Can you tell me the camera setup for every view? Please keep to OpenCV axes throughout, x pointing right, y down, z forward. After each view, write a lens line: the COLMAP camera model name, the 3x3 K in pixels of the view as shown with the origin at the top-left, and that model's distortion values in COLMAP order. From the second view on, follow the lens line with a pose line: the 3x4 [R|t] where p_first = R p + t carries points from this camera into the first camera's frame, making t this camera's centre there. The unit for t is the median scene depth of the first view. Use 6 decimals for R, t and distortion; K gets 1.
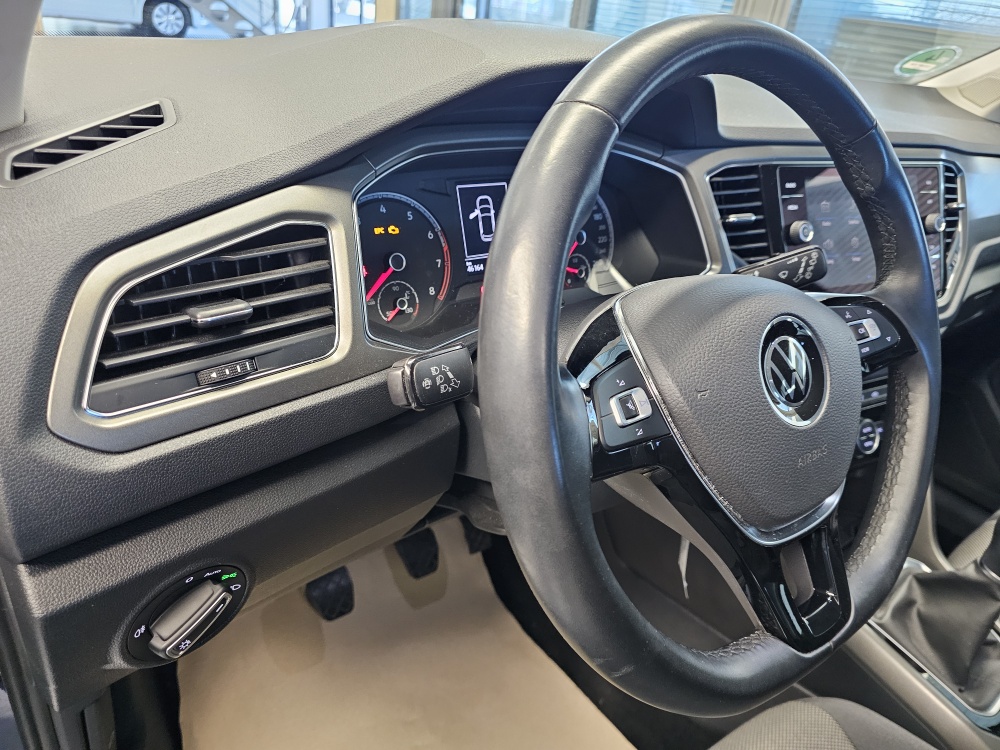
lens RADIAL K [[679.6, 0, 498.2], [0, 679.6, 382.7], [0, 0, 1]] dist [0.073749, -0.093429]
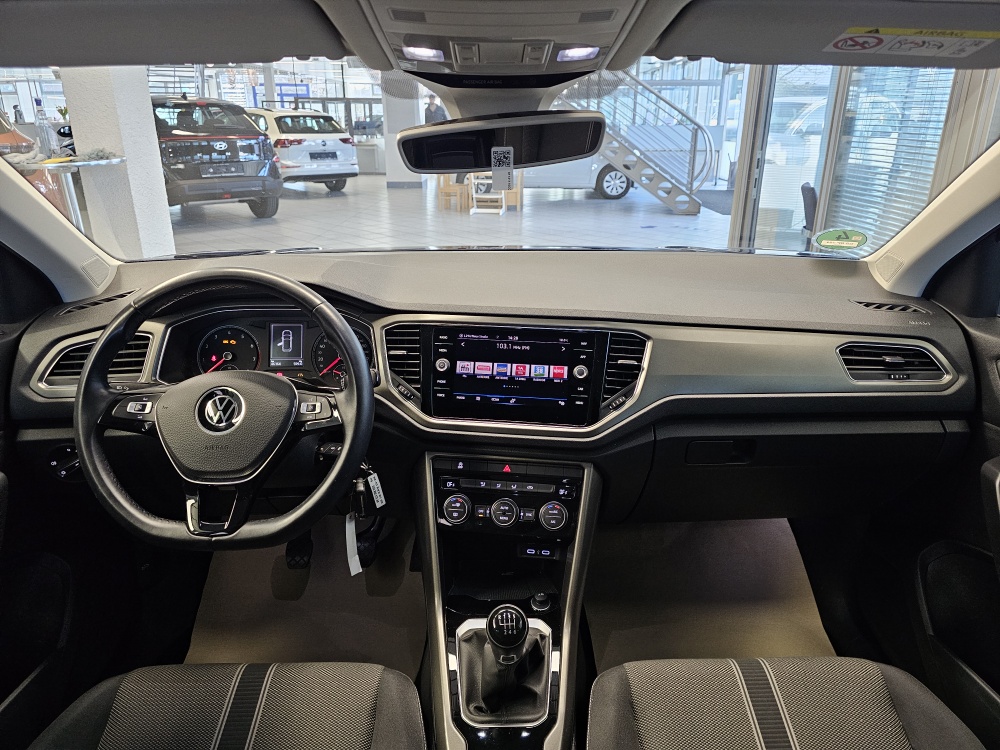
lens RADIAL K [[662.2, 0, 497.9], [0, 662.2, 372.2], [0, 0, 1]] dist [0.066667, -0.081442]
pose [[0.804070, 0.100454, -0.585987, 1.801955], [-0.210259, 0.969975, -0.122230, -0.046339], [0.556114, 0.221490, 0.801049, -0.226368]]
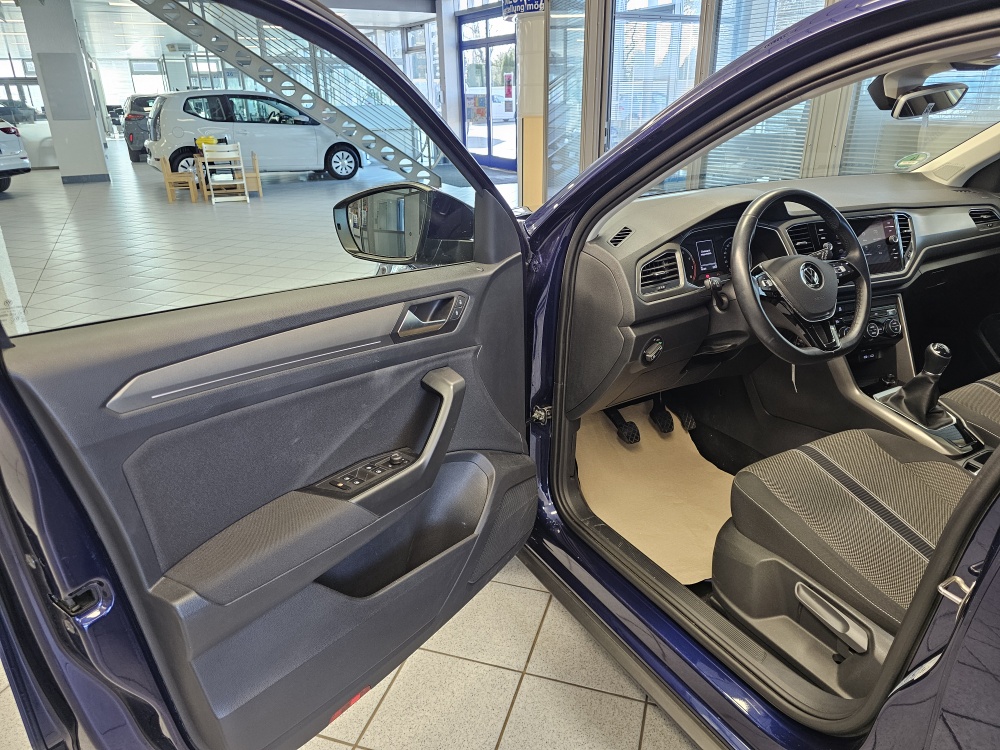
lens RADIAL K [[669.4, 0, 500.0], [0, 669.4, 375.0], [0, 0, 1]] dist [0.070697, -0.079375]
pose [[0.984279, -0.071210, -0.161631, -0.495822], [0.049288, 0.989509, -0.135801, 0.678035], [0.169606, 0.125700, 0.977463, -2.051660]]
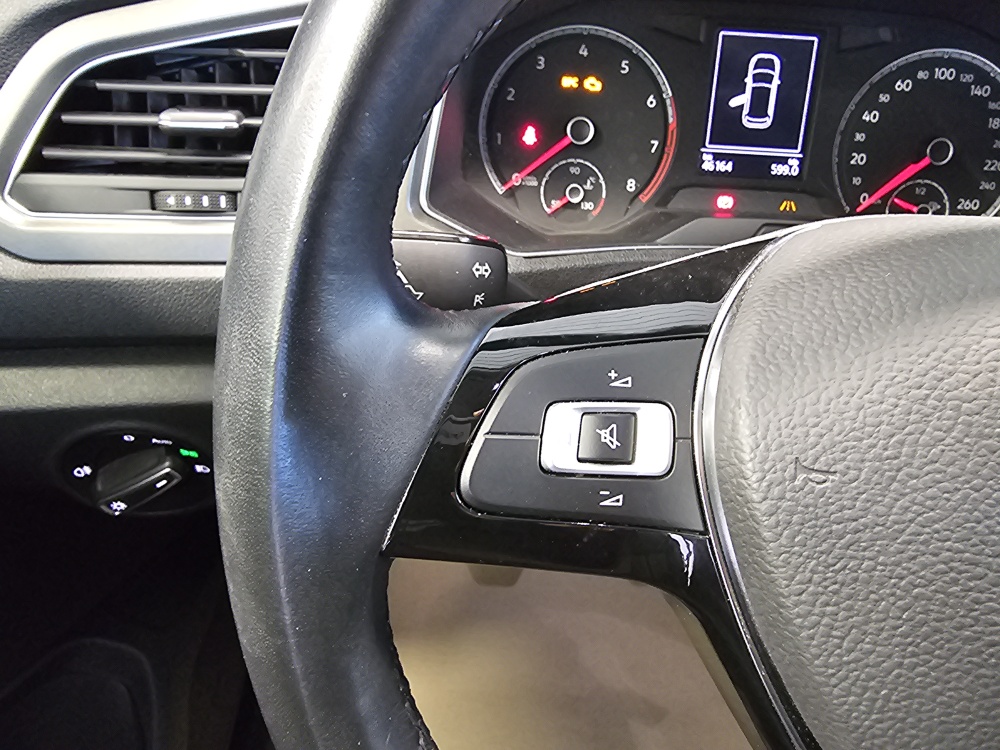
lens RADIAL K [[685.5, 0, 497.1], [0, 685.5, 371.2], [0, 0, 1]] dist [-0.002332, -0.003892]
pose [[0.786709, 0.317267, -0.529556, 0.228153], [-0.271206, 0.948238, 0.165204, -0.037434], [0.554559, 0.013652, 0.832032, 0.376198]]
